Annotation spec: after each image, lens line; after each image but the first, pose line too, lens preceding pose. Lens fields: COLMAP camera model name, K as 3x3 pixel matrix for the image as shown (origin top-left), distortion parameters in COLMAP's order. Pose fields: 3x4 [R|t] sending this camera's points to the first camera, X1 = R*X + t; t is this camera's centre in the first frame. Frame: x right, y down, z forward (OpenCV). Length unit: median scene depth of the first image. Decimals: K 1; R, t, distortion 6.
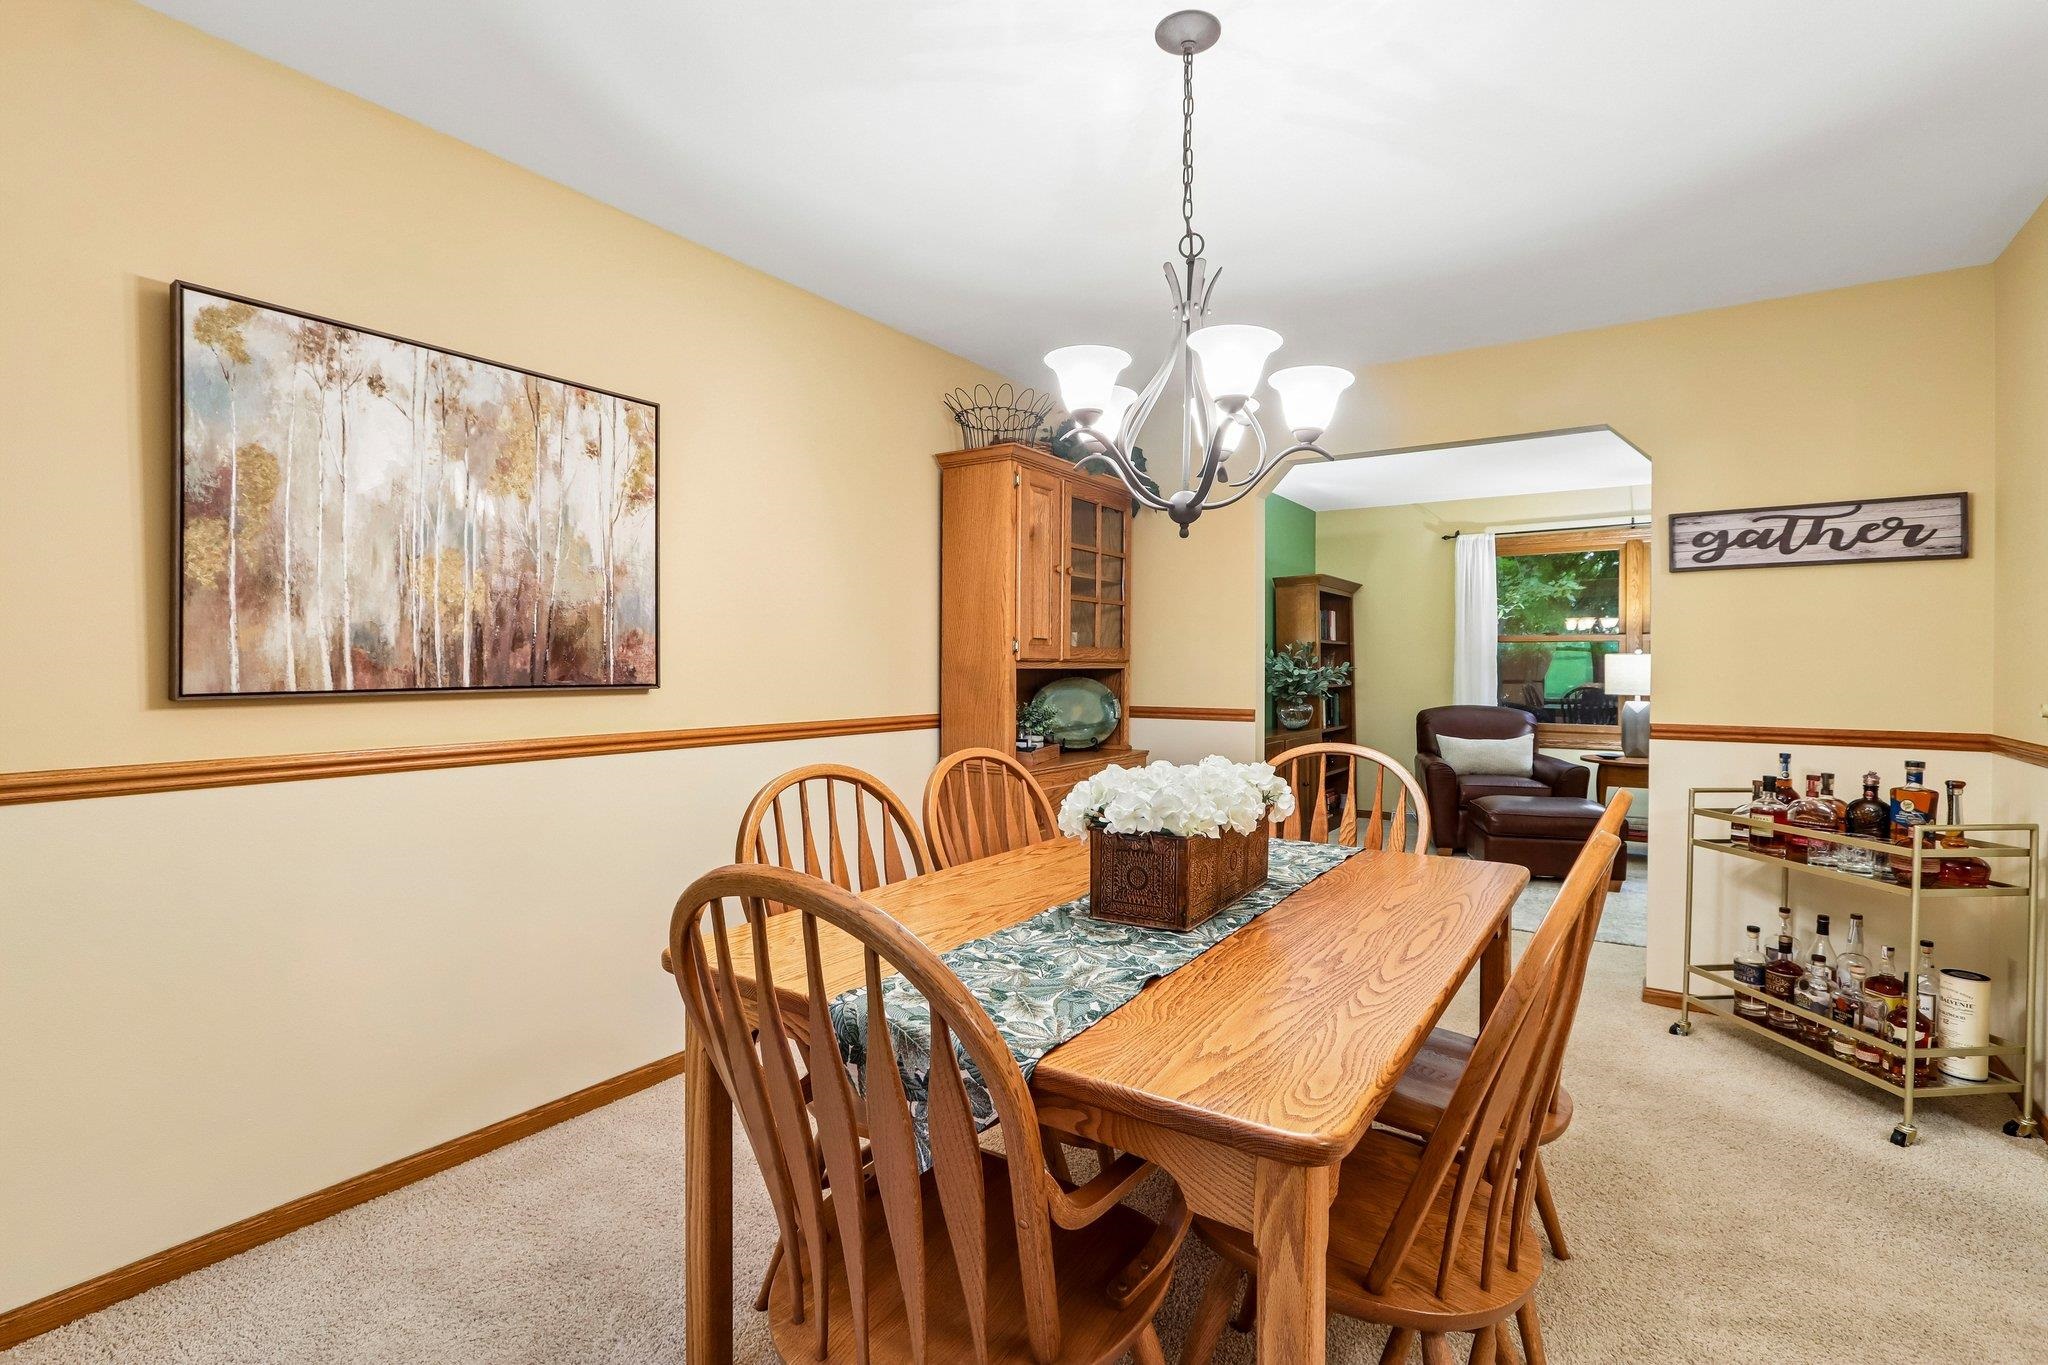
lens RADIAL K [[952.3, 0, 1023.2], [0, 952.3, 667.8], [0, 0, 1]] dist [-0.028390, 0.008797]
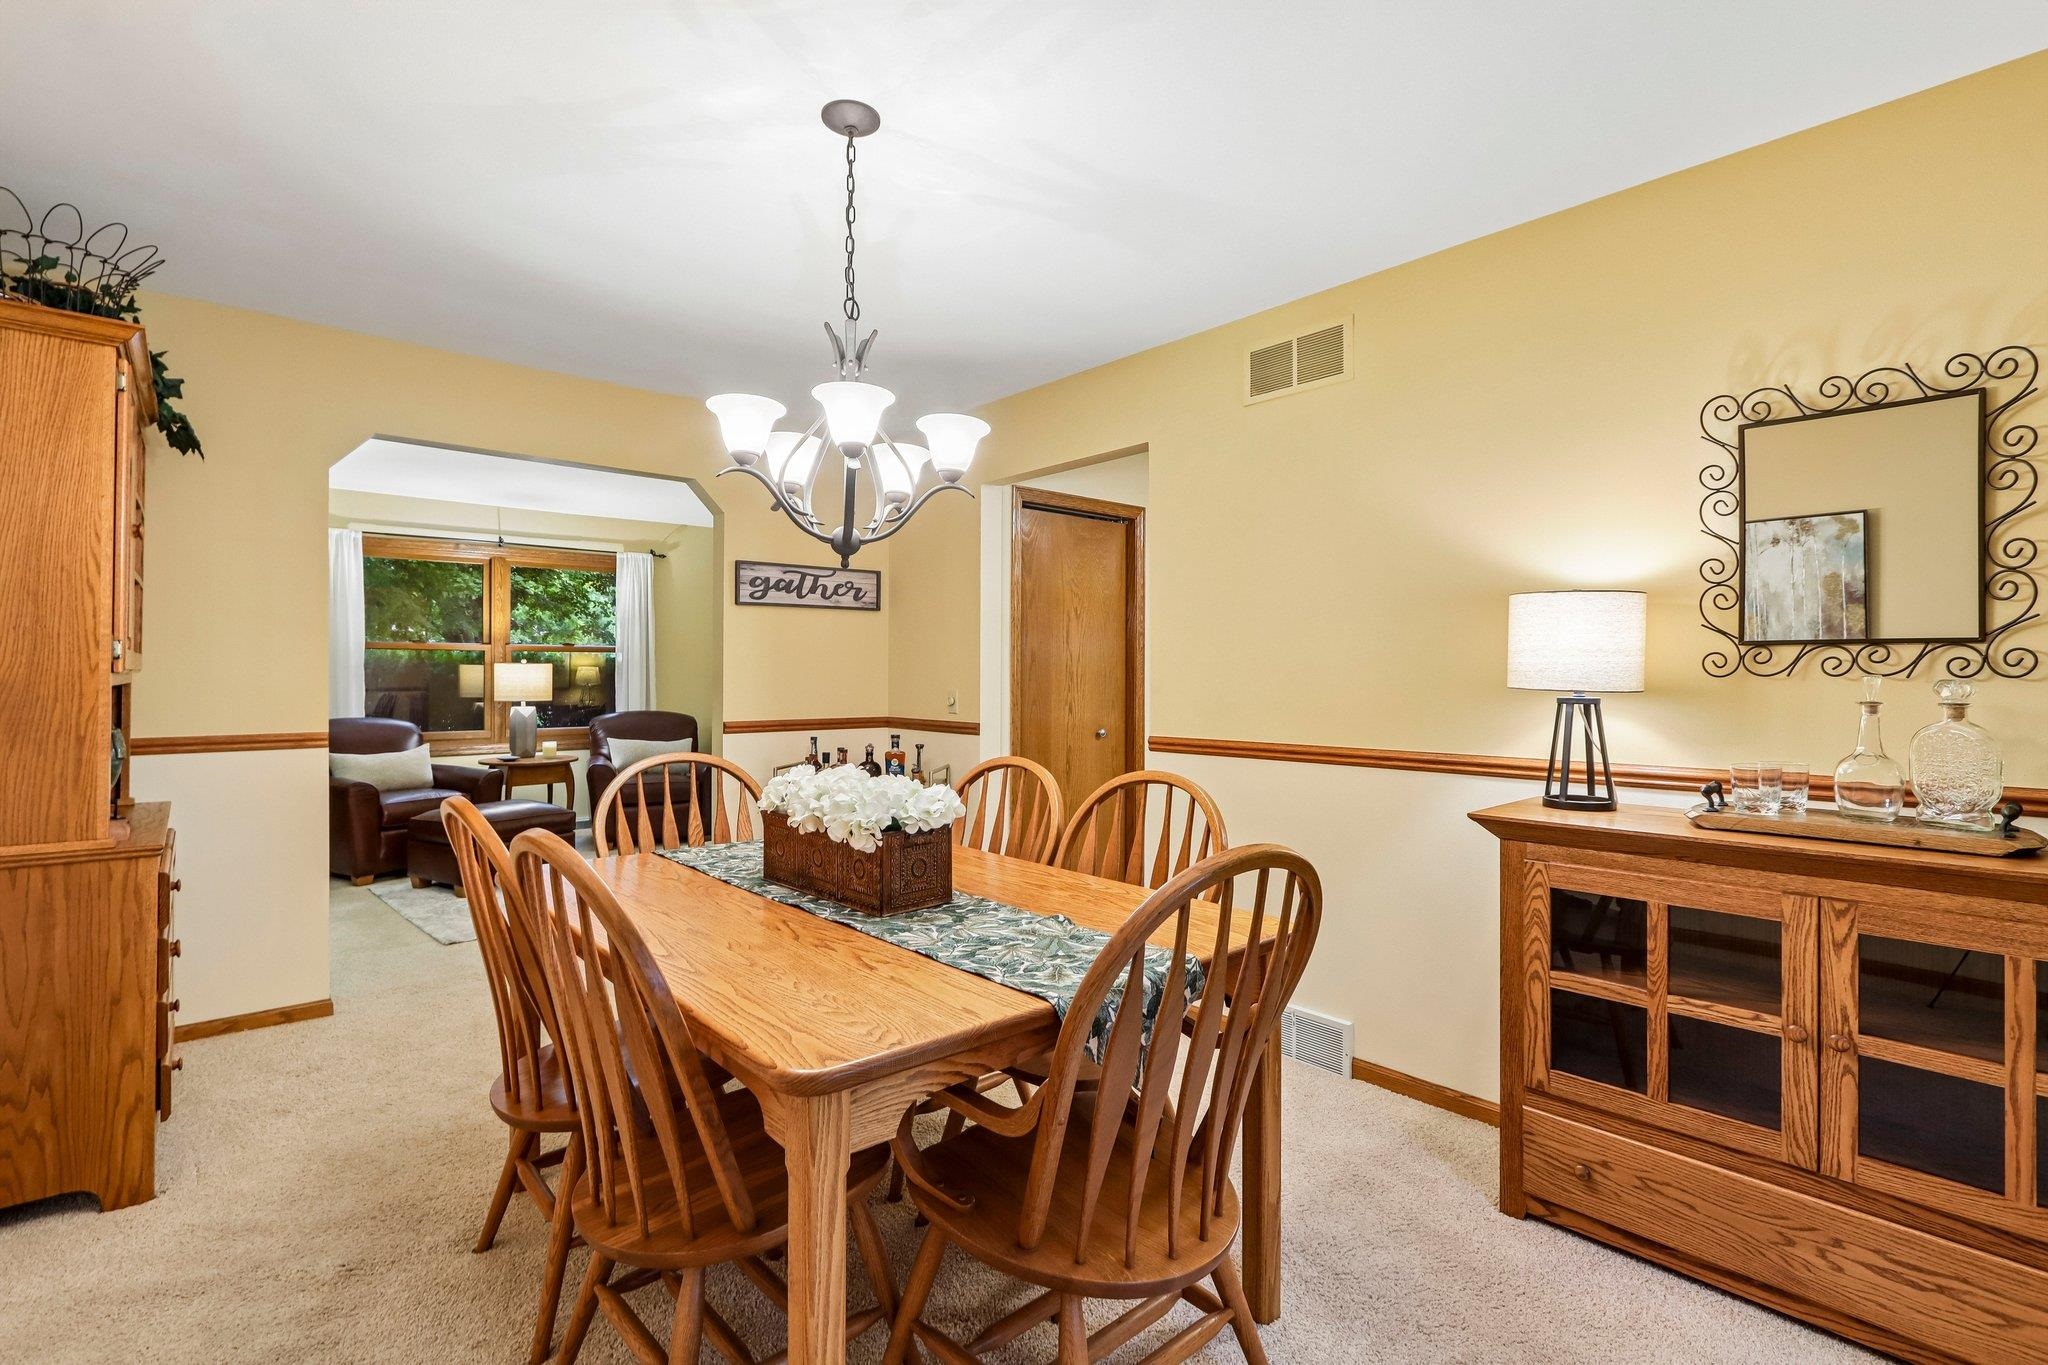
lens RADIAL K [[952.3, 0, 1023.2], [0, 952.3, 667.8], [0, 0, 1]] dist [-0.028390, 0.008797]
pose [[0.240038, 0.003983, 0.970755, -0.533771], [0.000545, 0.999991, -0.004238, -0.009241], [-0.970763, 0.001546, 0.240034, 0.329511]]
